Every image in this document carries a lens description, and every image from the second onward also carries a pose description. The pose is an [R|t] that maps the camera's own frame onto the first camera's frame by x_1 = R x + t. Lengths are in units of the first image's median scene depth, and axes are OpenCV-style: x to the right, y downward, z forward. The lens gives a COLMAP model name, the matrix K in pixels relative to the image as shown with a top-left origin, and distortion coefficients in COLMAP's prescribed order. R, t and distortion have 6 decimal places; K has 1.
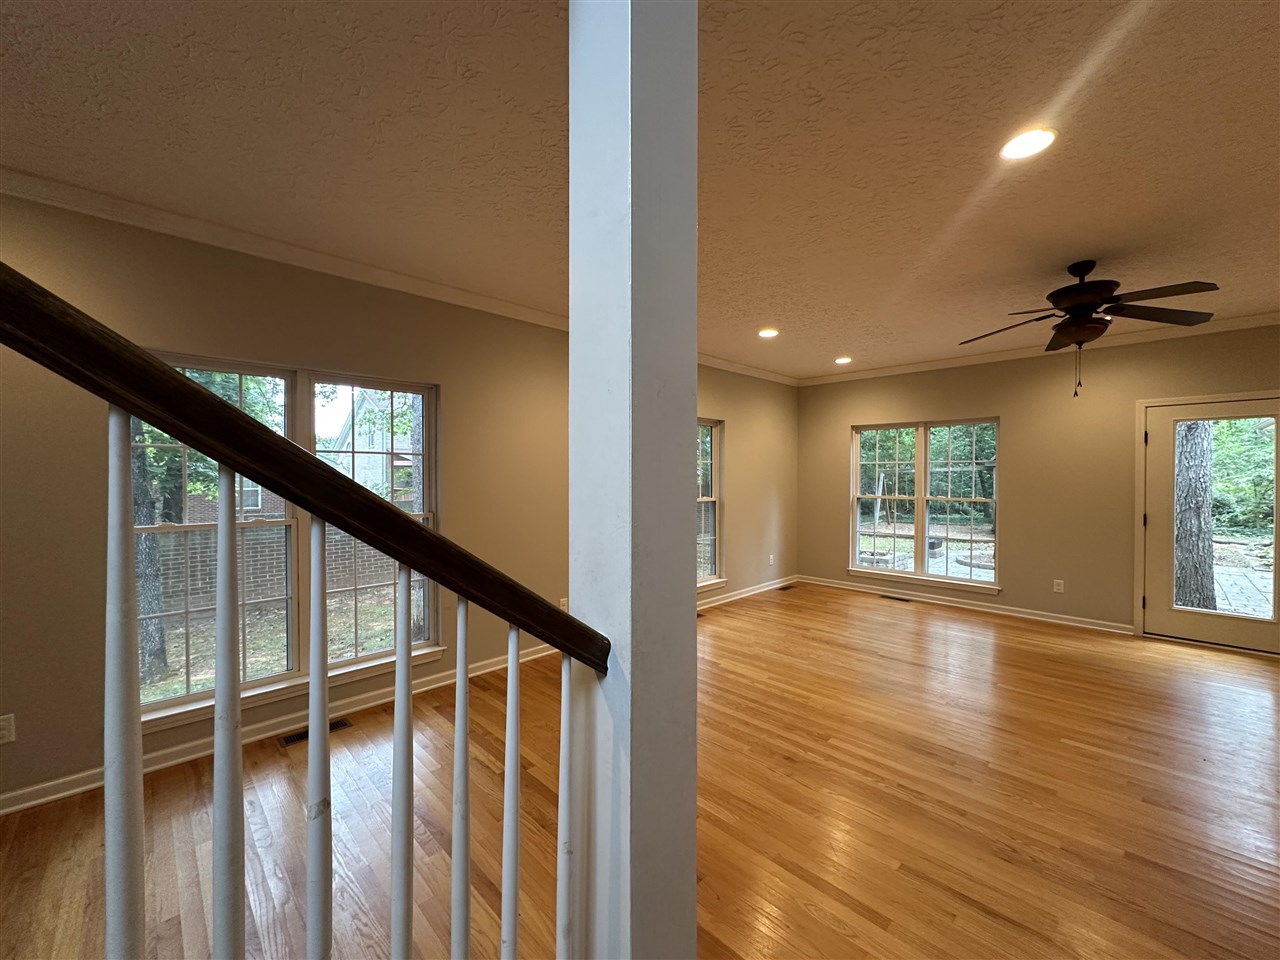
lens RADIAL K [[510.5, 0, 643.3], [0, 510.5, 481.1], [0, 0, 1]] dist [-0.003355, 0.001271]
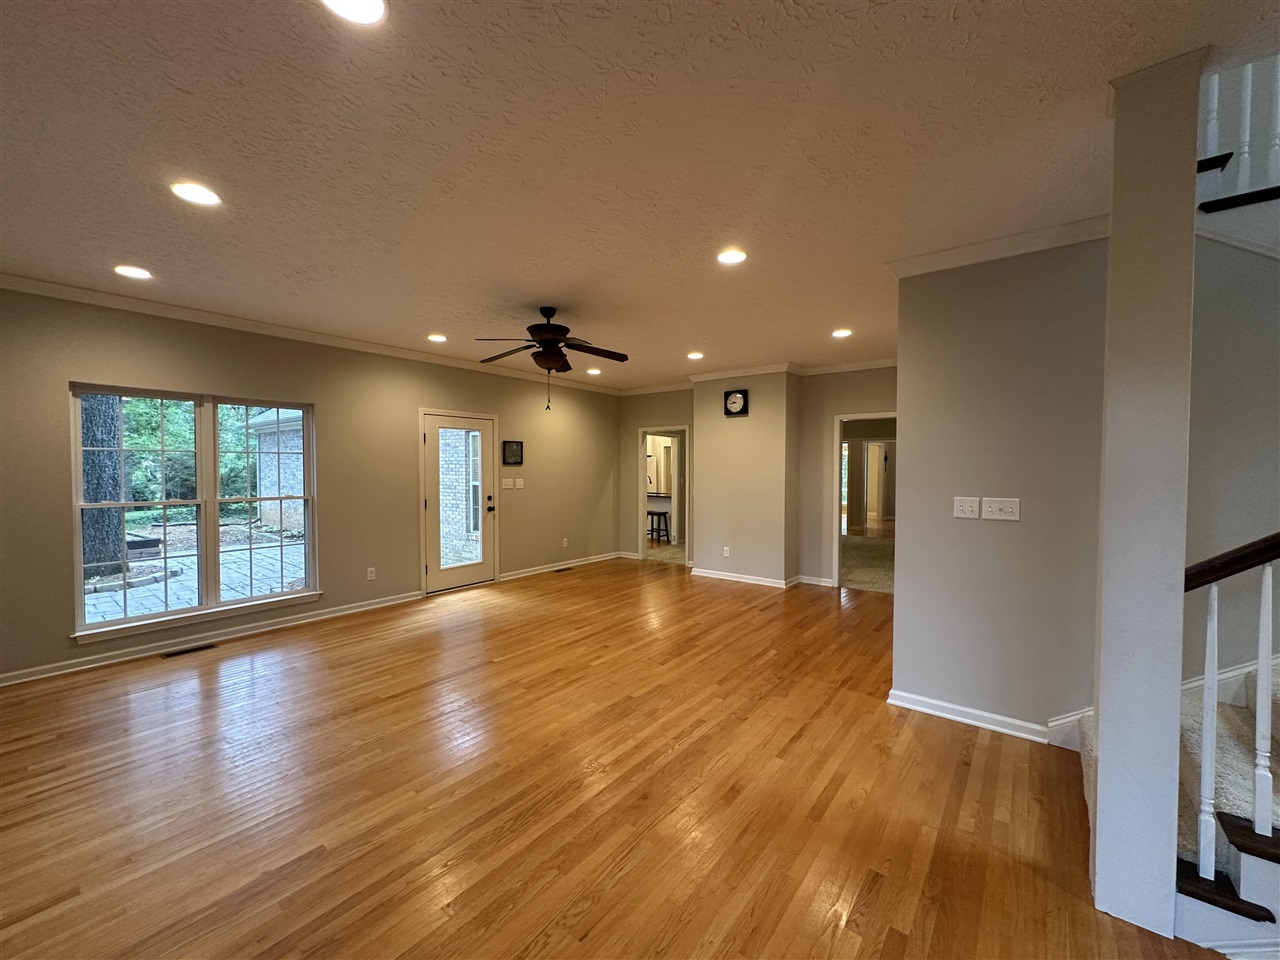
lens RADIAL K [[510.5, 0, 641.2], [0, 510.5, 477.3], [0, 0, 1]] dist [-0.003355, 0.001271]
pose [[-0.127948, -0.022706, 0.991521, -0.318135], [0.009947, 0.999658, 0.024176, -0.014161], [-0.991731, 0.012956, -0.127678, 0.617649]]
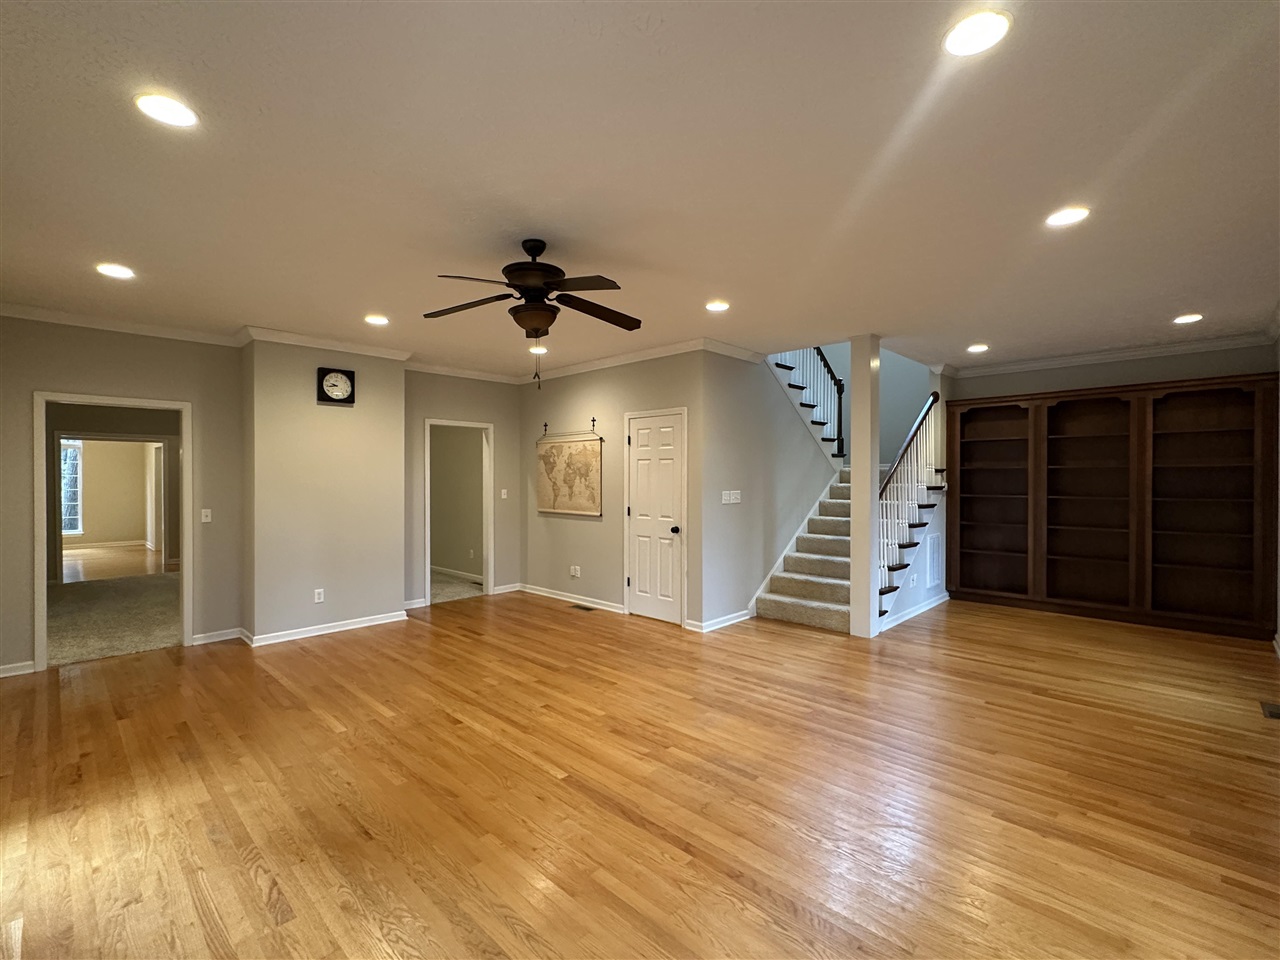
lens RADIAL K [[574.5, 0, 640.1], [0, 574.5, 477.6], [0, 0, 1]] dist [0.002740, 0.000019]
pose [[-0.999862, -0.000005, -0.016633, 0.454146], [-0.000229, 0.999909, 0.013458, -0.015611], [0.016631, 0.013460, -0.999771, 1.340849]]
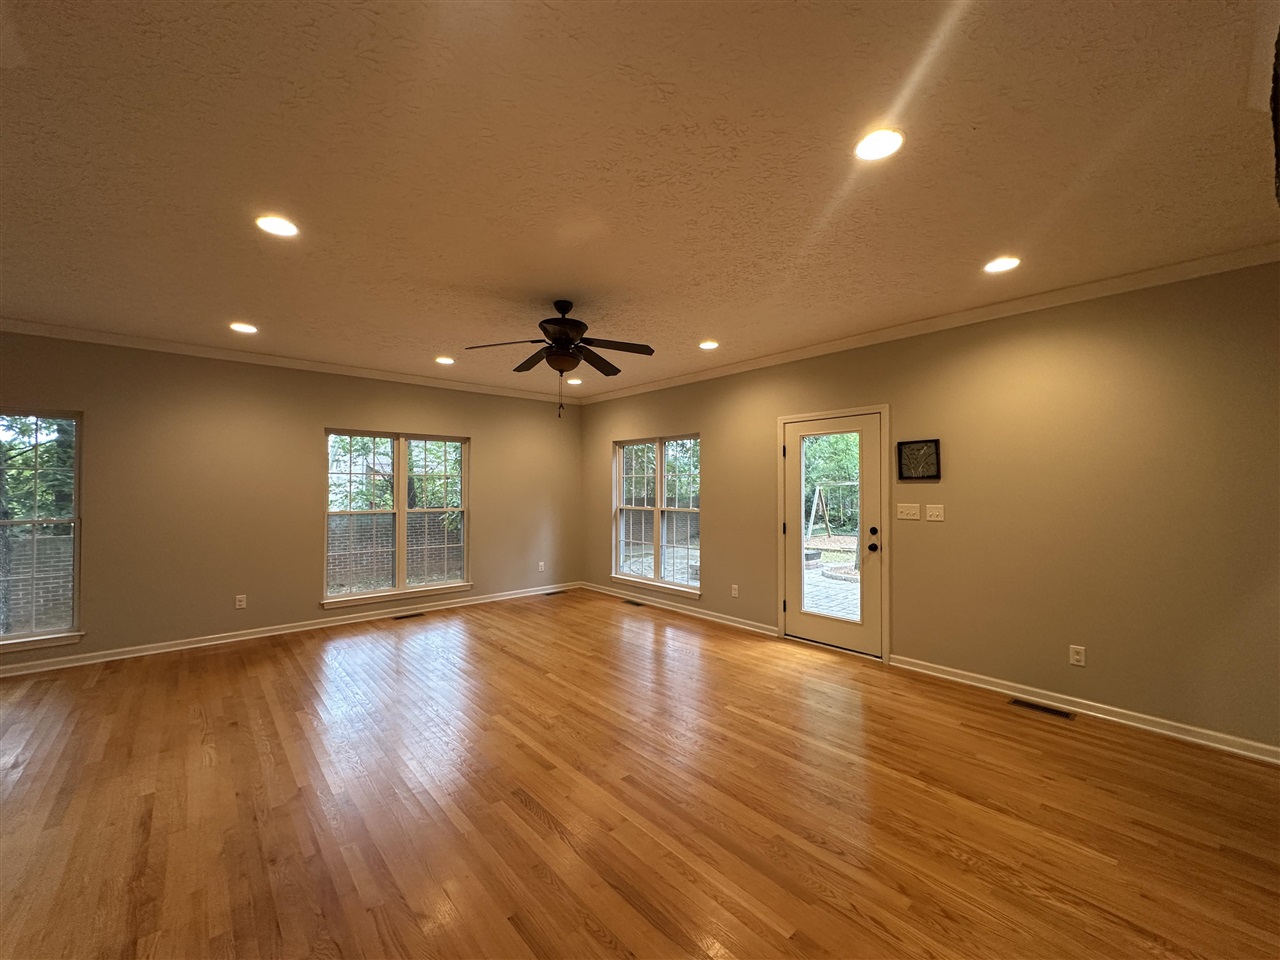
lens RADIAL K [[510.5, 0, 642.6], [0, 510.5, 483.8], [0, 0, 1]] dist [-0.003355, 0.001271]
pose [[0.998342, -0.002736, -0.057490, 0.728220], [0.001438, 0.999743, -0.022604, 0.006447], [0.057537, 0.022483, 0.998090, -0.084601]]
